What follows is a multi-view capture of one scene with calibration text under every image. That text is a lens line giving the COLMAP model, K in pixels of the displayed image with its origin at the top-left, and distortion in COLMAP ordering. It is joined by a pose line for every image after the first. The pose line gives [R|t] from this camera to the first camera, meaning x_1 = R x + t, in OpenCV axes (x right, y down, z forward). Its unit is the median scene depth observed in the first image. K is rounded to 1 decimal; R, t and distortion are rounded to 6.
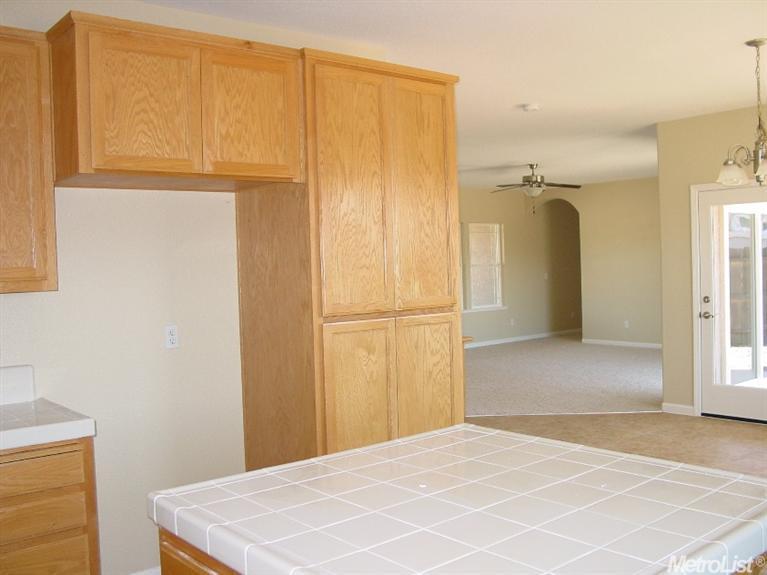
lens RADIAL K [[769.2, 0, 381.9], [0, 769.2, 286.9], [0, 0, 1]] dist [-0.097544, 0.000000]
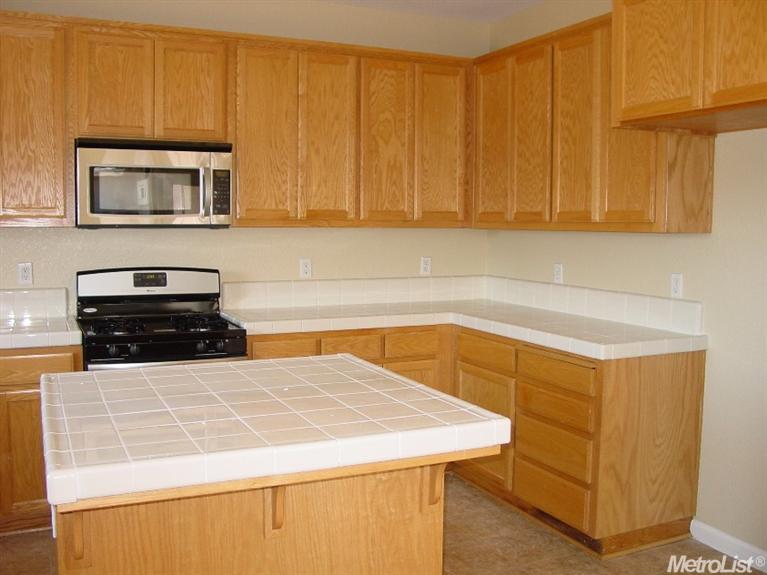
lens RADIAL K [[769.2, 0, 382.1], [0, 769.2, 287.4], [0, 0, 1]] dist [-0.097544, 0.000000]
pose [[-0.267432, 0.108448, -0.957454, 0.395543], [-0.027104, 0.992407, 0.119978, -0.020642], [0.963195, 0.058037, -0.262462, 0.486663]]
